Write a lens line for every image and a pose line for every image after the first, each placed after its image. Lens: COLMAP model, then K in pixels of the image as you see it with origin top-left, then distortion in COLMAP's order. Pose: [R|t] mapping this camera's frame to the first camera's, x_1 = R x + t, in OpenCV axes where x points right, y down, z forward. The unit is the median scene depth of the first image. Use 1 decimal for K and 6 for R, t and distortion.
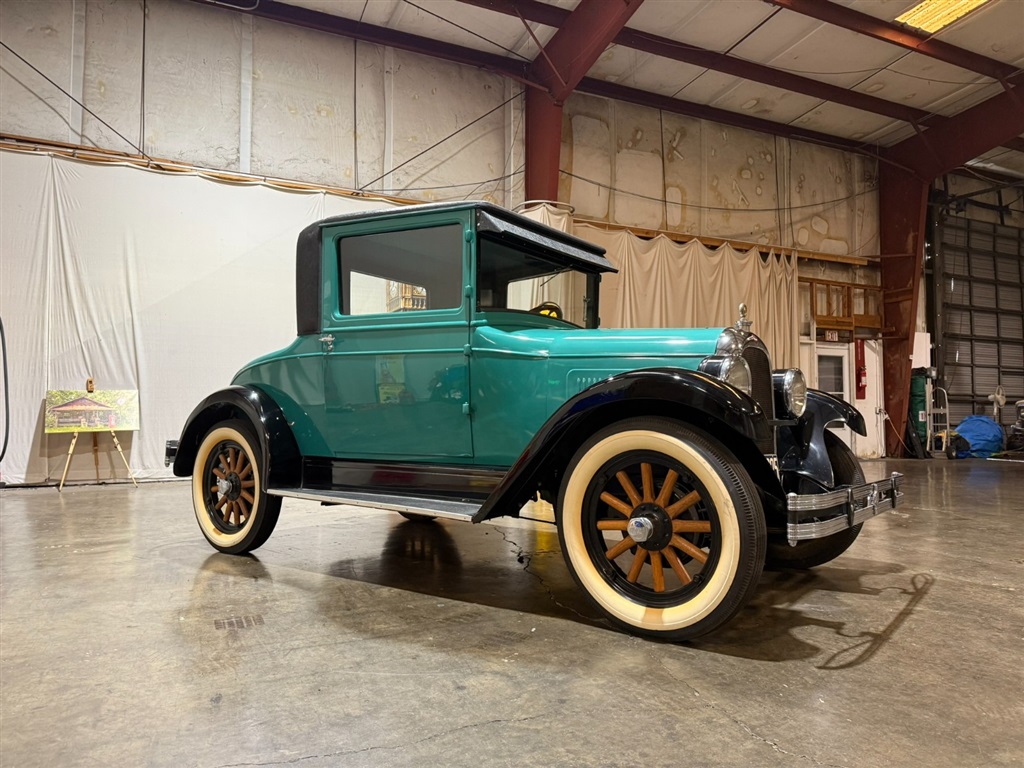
lens RADIAL K [[715.8, 0, 515.9], [0, 715.8, 386.7], [0, 0, 1]] dist [0.048358, -0.056920]
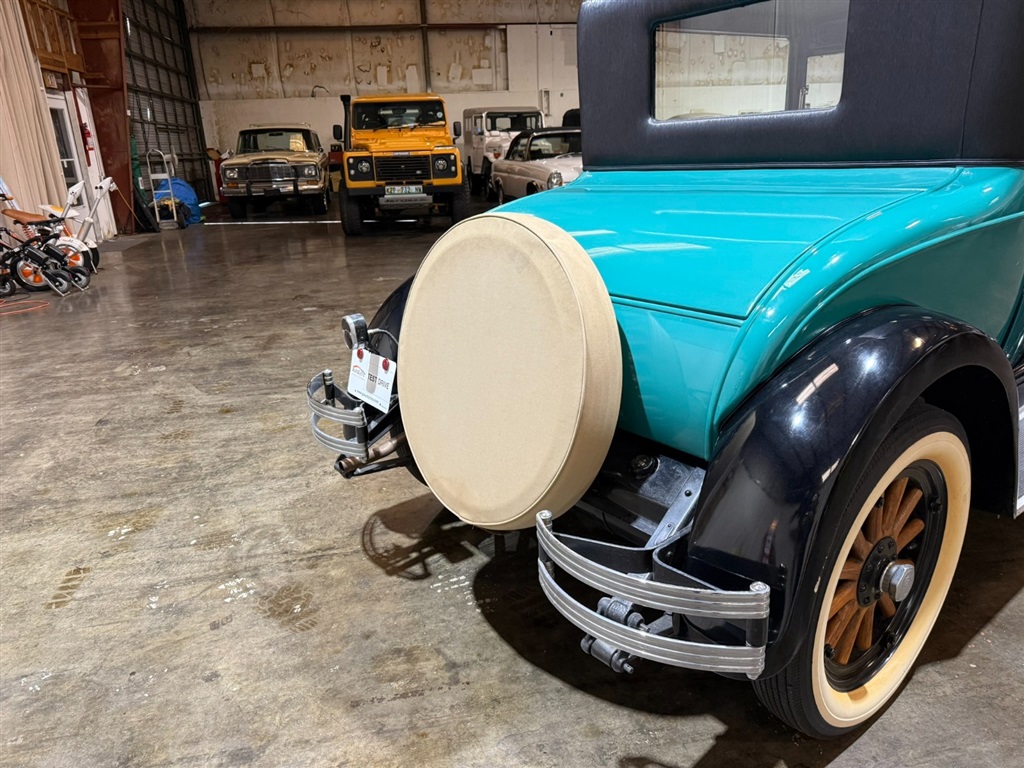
lens RADIAL K [[721.2, 0, 509.9], [0, 721.2, 387.0], [0, 0, 1]] dist [0.027511, -0.031223]
pose [[0.255077, -0.321047, 0.912066, -0.366153], [-0.006862, 0.942644, 0.333729, -0.039787], [-0.966896, -0.091386, 0.238244, 0.529109]]
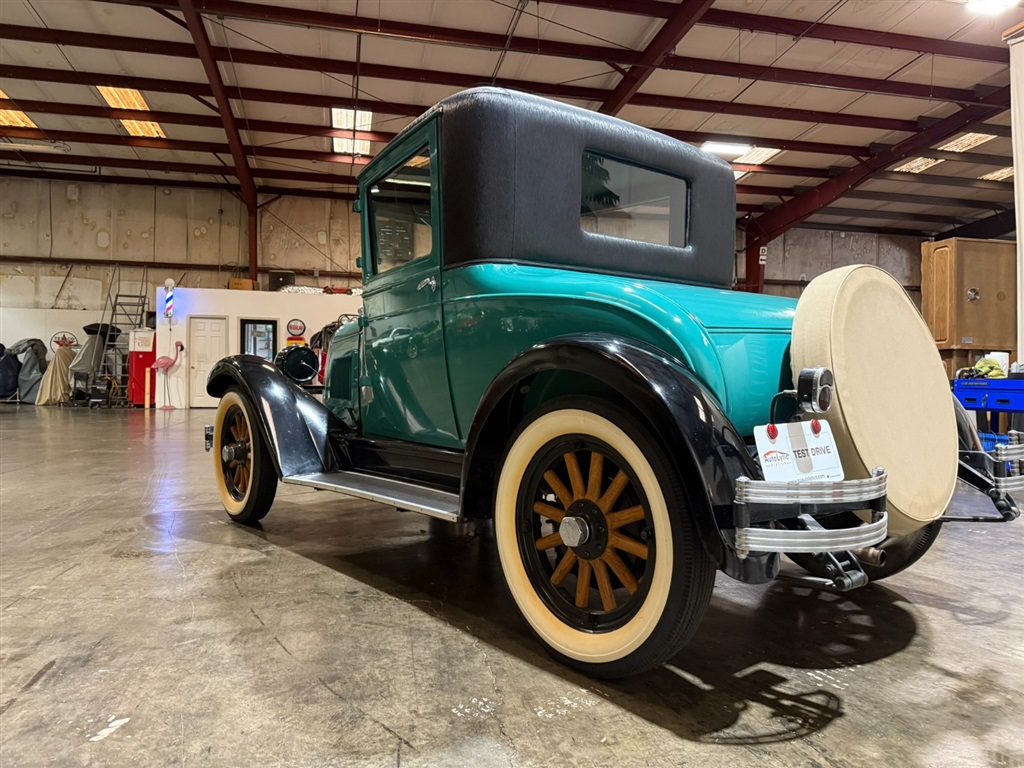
lens RADIAL K [[721.7, 0, 516.4], [0, 721.7, 382.8], [0, 0, 1]] dist [0.030489, -0.034513]
pose [[-0.978227, -0.010171, 0.207289, -0.107750], [-0.018627, 0.999070, -0.038882, 0.033119], [-0.206701, -0.041896, -0.977507, 0.850488]]
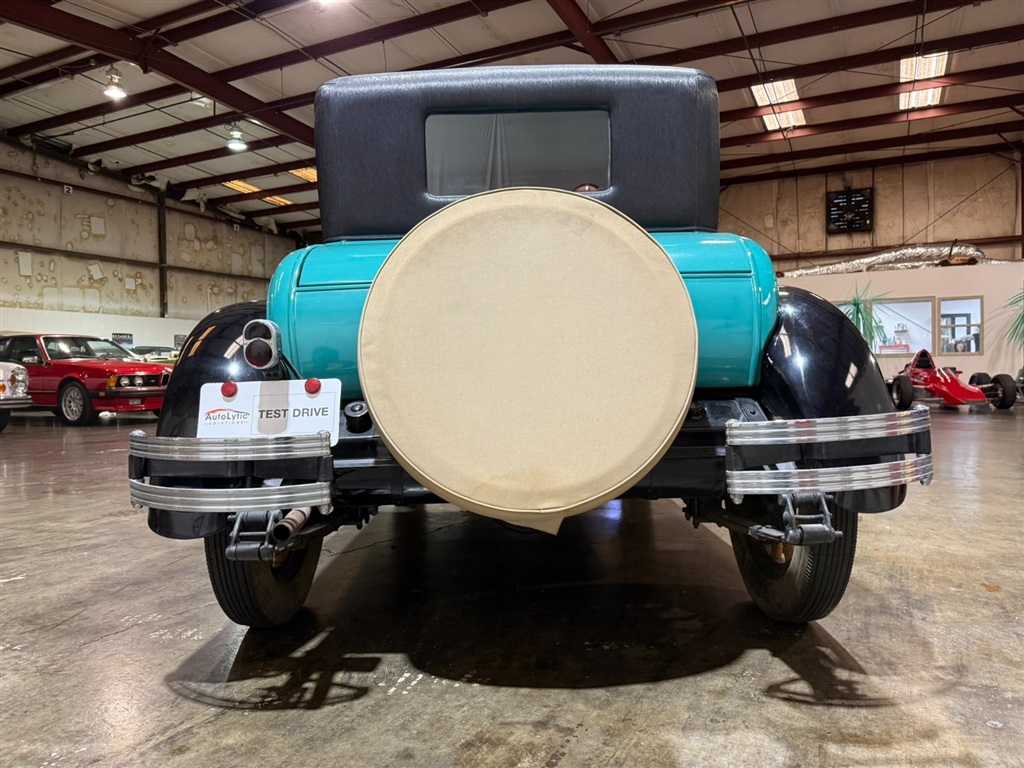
lens RADIAL K [[727.1, 0, 514.9], [0, 727.1, 383.0], [0, 0, 1]] dist [0.007680, -0.008481]
pose [[-0.611500, -0.003974, 0.791234, -0.328002], [-0.023512, 0.999637, -0.013150, 0.036443], [-0.790895, -0.026644, -0.611372, 0.703326]]
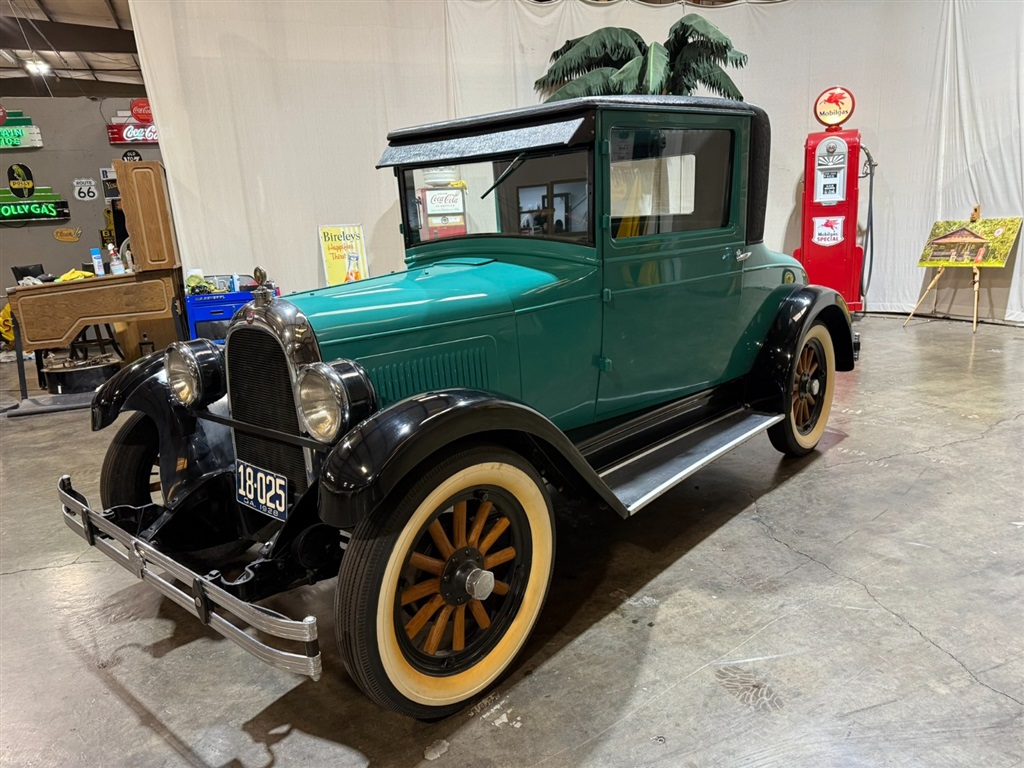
lens RADIAL K [[718.7, 0, 515.5], [0, 718.7, 382.7], [0, 0, 1]] dist [0.027089, -0.028402]
pose [[-0.062169, 0.221754, -0.973119, 0.375498], [0.099145, 0.971554, 0.215063, -0.047870], [0.993129, -0.083110, -0.082386, 0.472562]]
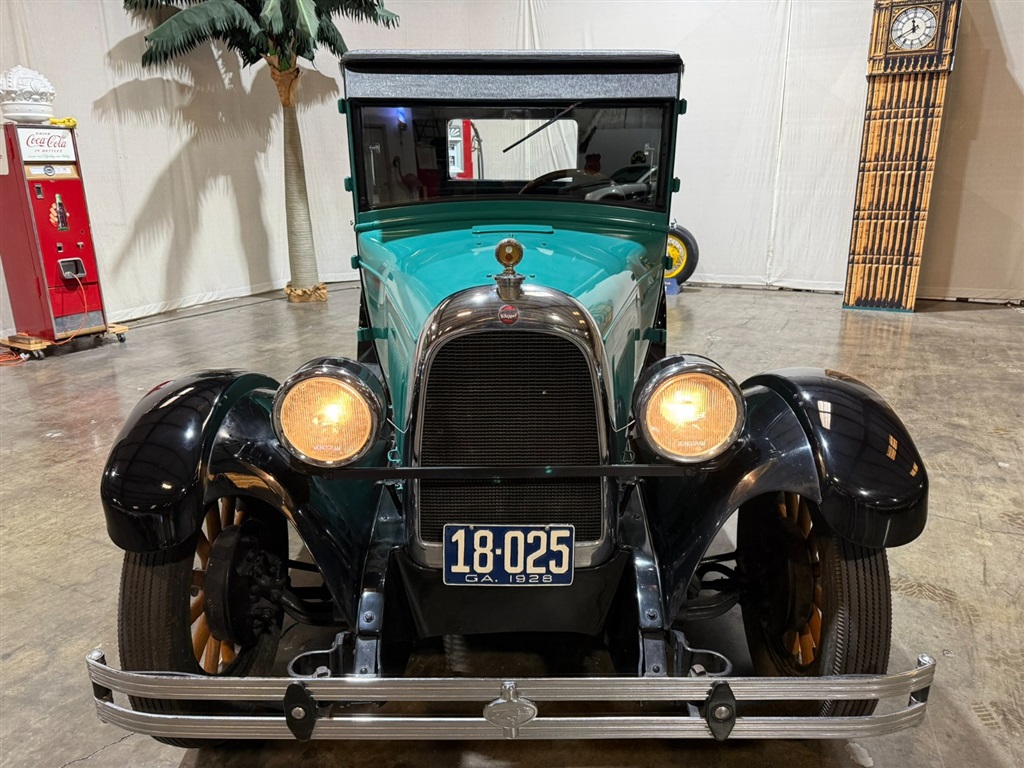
lens RADIAL K [[721.3, 0, 514.3], [0, 721.3, 380.9], [0, 0, 1]] dist [0.026615, -0.029487]
pose [[0.612759, 0.216351, -0.760078, 0.260911], [0.045318, 0.950593, 0.307115, -0.062990], [0.788969, -0.222633, 0.572680, 0.249117]]
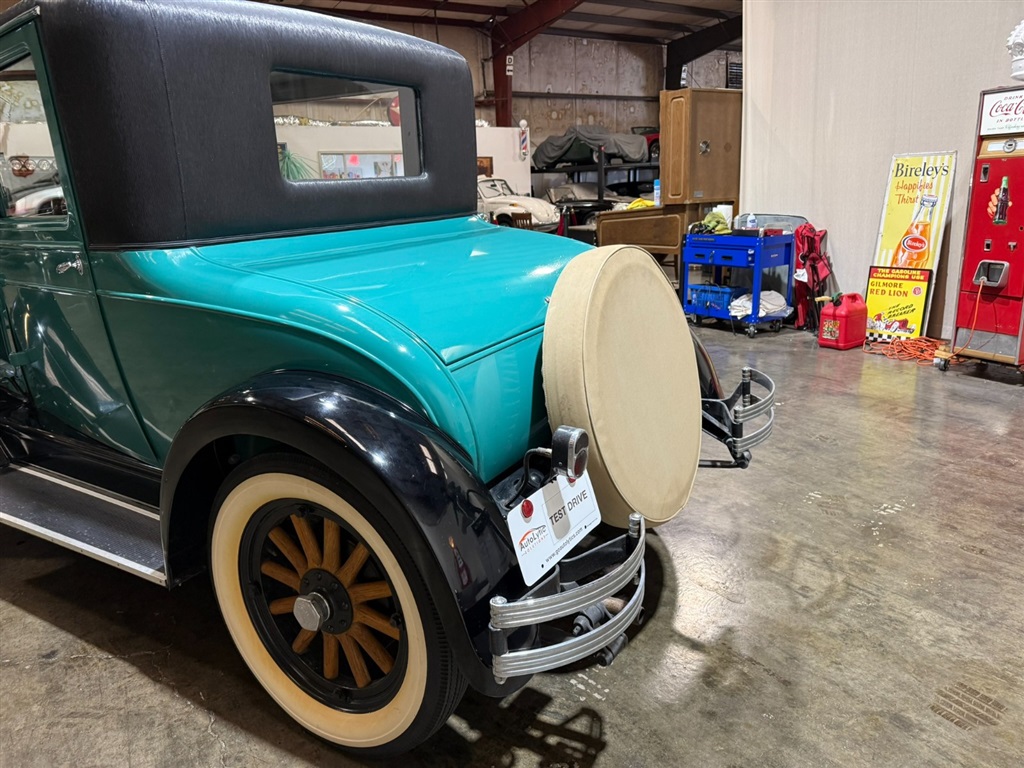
lens RADIAL K [[720.1, 0, 517.3], [0, 720.1, 384.4], [0, 0, 1]] dist [0.068082, -0.085883]
pose [[-0.991968, 0.069470, -0.105707, -0.116839], [0.044676, 0.974245, 0.221022, -0.028089], [0.118339, 0.214524, -0.969523, 0.802531]]
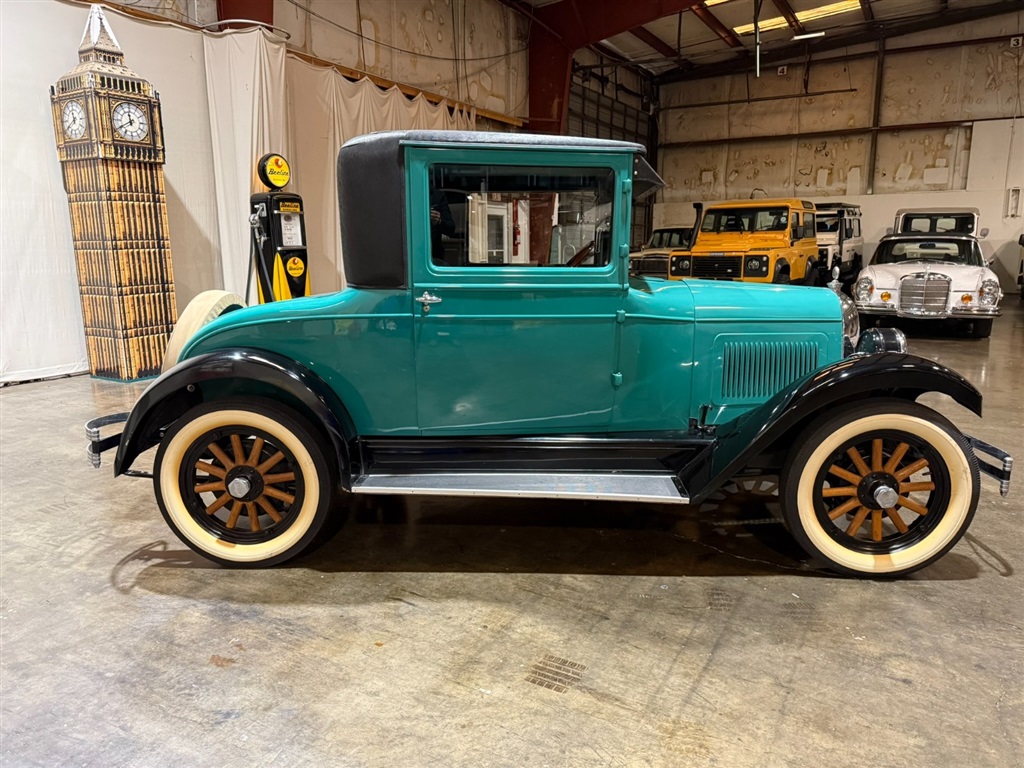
lens RADIAL K [[721.2, 0, 509.9], [0, 721.2, 387.0], [0, 0, 1]] dist [0.027511, -0.031223]
pose [[0.823842, -0.115746, 0.554877, -0.273934], [-0.019867, 0.972431, 0.232344, -0.067486], [-0.566472, -0.202439, 0.798829, 0.124052]]
